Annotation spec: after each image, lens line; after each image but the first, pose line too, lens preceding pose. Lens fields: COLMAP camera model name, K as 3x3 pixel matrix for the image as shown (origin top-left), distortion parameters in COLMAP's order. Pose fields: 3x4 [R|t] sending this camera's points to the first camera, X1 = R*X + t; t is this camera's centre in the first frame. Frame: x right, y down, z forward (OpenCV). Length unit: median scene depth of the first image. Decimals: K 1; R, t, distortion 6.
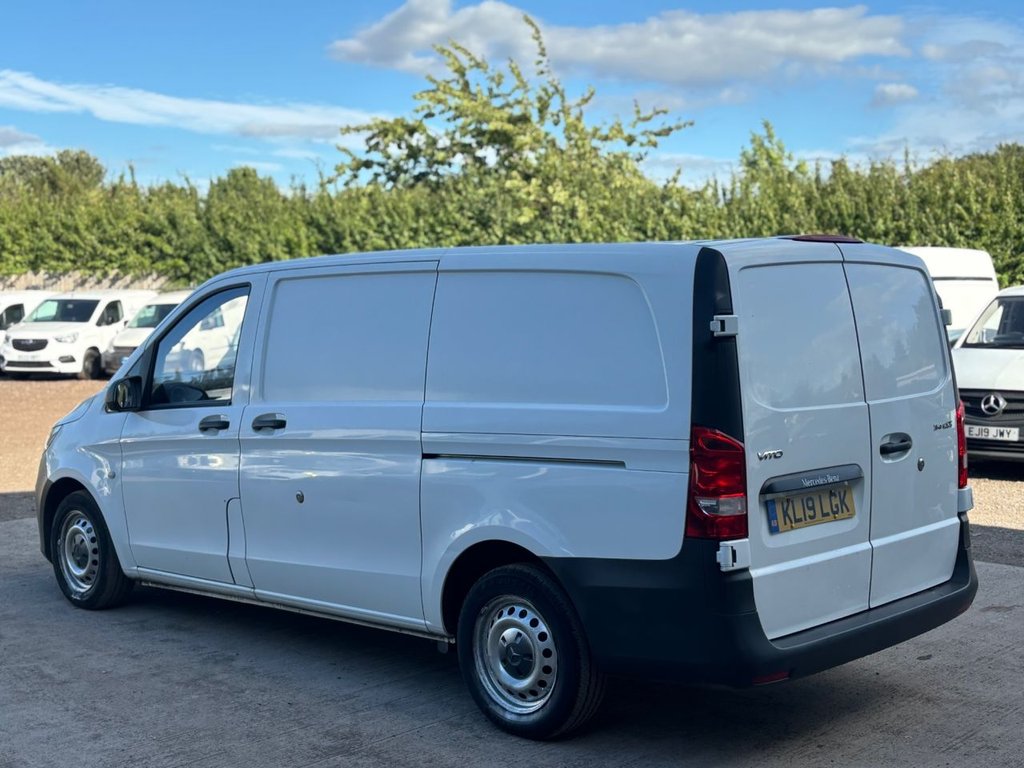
lens RADIAL K [[1373.8, 0, 514.5], [0, 1373.8, 386.7], [0, 0, 1]] dist [0.083921, 0.000000]
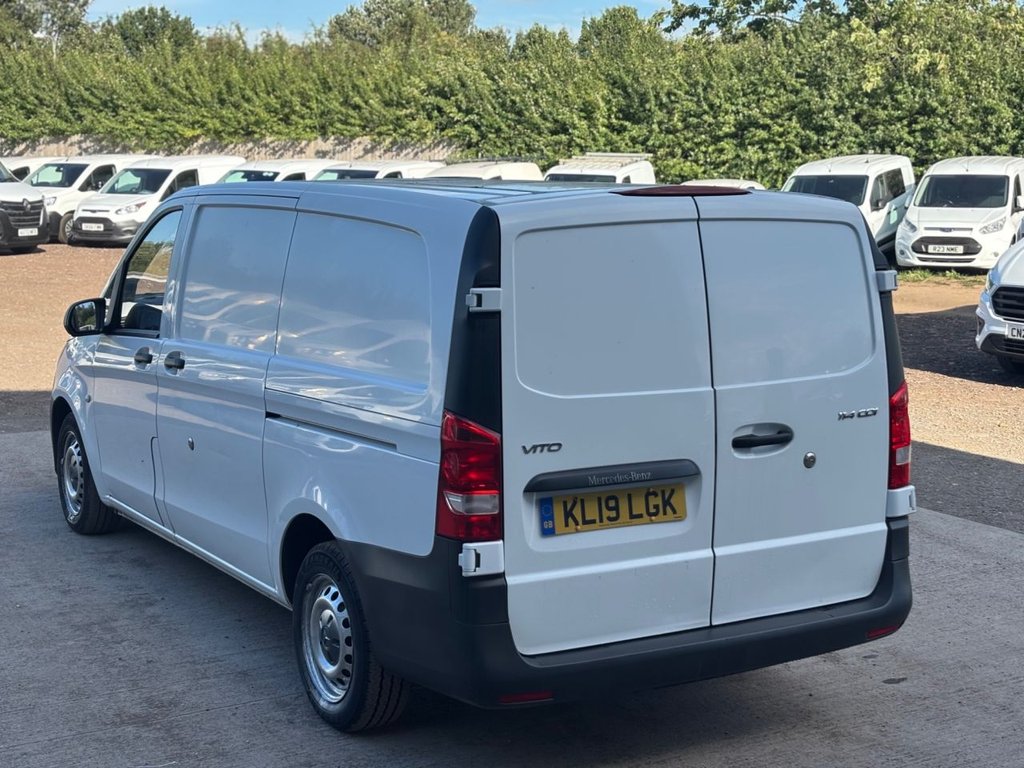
lens RADIAL K [[1588.4, 0, 487.1], [0, 1588.4, 367.2], [0, 0, 1]] dist [0.096683, 0.000000]
pose [[0.958042, 0.052737, -0.281734, 0.352547], [-0.033250, 0.996740, 0.073511, -0.060679], [0.284692, -0.061060, 0.956672, 0.021036]]
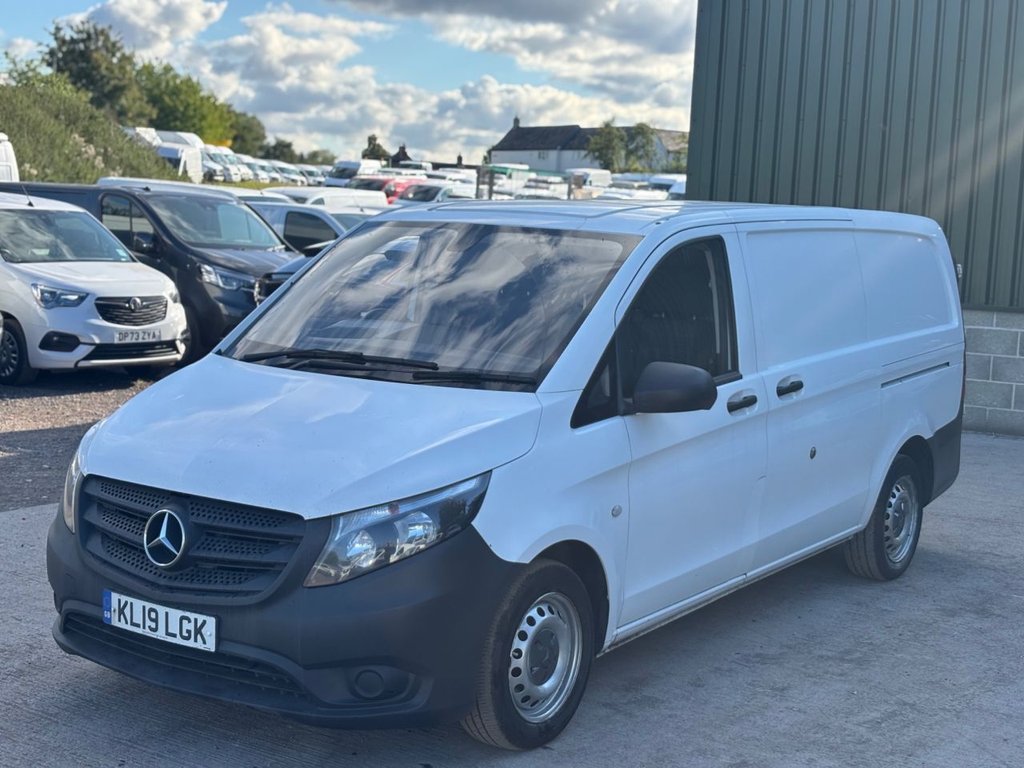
lens RADIAL K [[1533.7, 0, 506.2], [0, 1533.7, 388.0], [0, 0, 1]] dist [0.119294, 0.000000]
pose [[-0.154619, -0.117429, 0.980971, -1.266920], [0.023386, 0.992198, 0.122459, -0.114939], [-0.987697, 0.041875, -0.150667, 1.438482]]
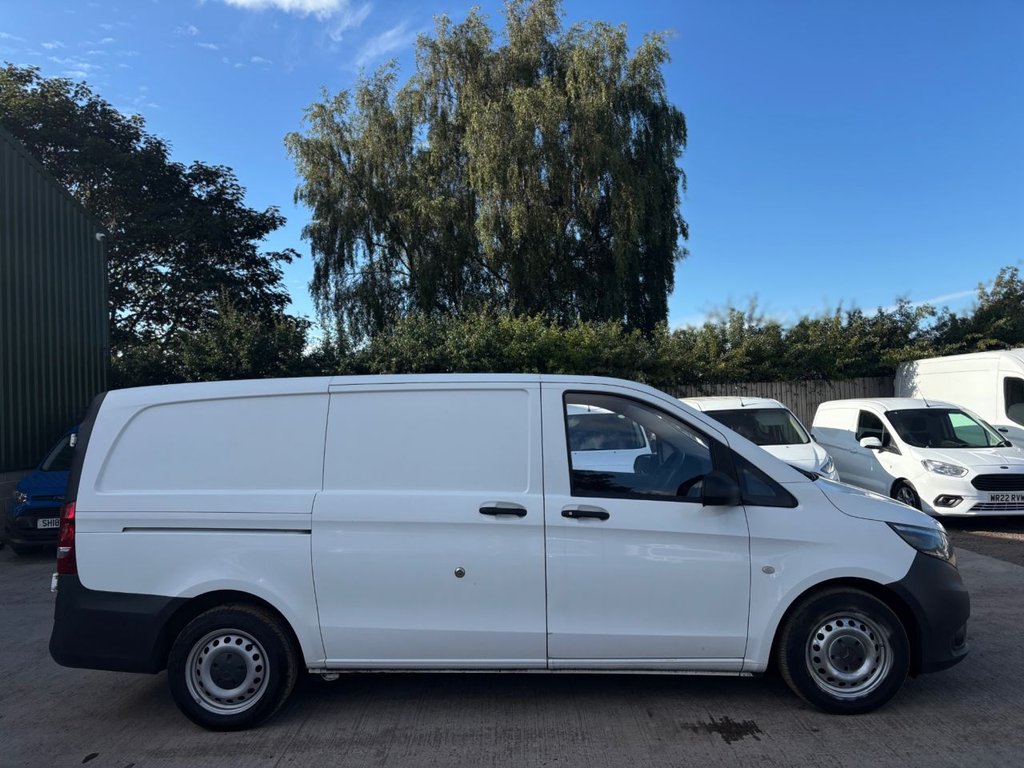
lens RADIAL K [[779.9, 0, 511.8], [0, 779.9, 390.2], [0, 0, 1]] dist [0.008756, 0.006491]
pose [[-0.725696, 0.012663, -0.687899, 0.515984], [-0.003672, 0.999745, 0.022278, -0.113366], [0.688006, 0.018692, -0.725464, 1.811224]]
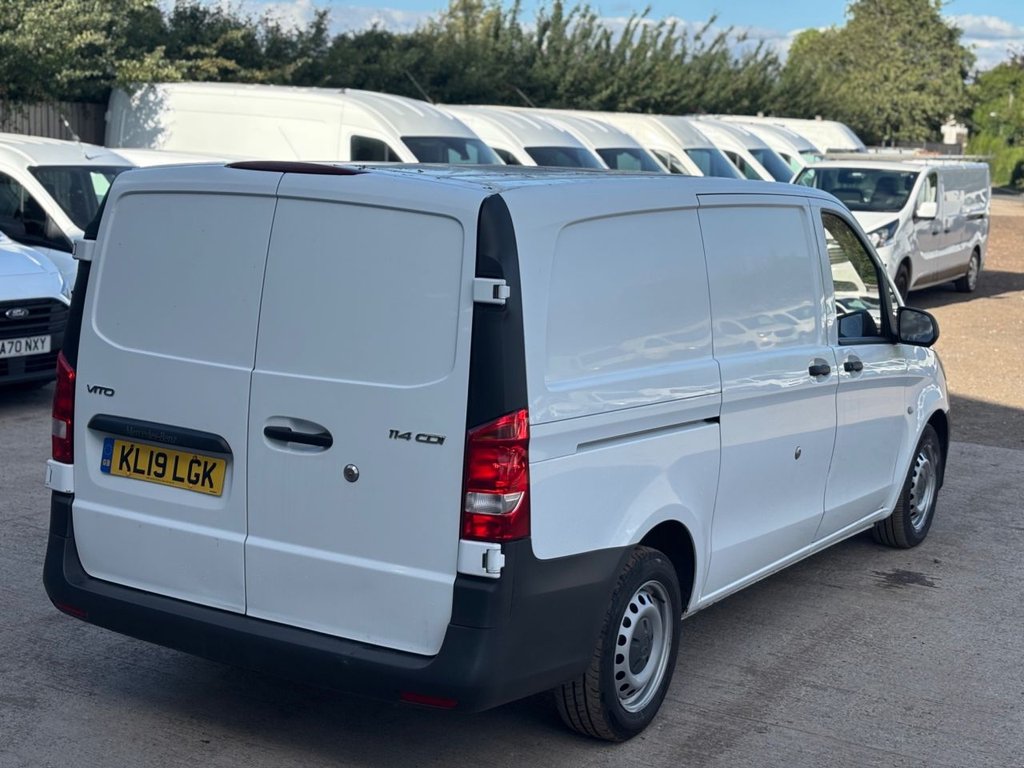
lens RADIAL K [[1588.4, 0, 513.1], [0, 1588.4, 378.3], [0, 0, 1]] dist [0.096683, 0.000000]
pose [[0.225039, 0.166581, -0.960004, 1.066065], [-0.107052, 0.983539, 0.145570, -0.122370], [0.968451, 0.070011, 0.239168, 0.820375]]
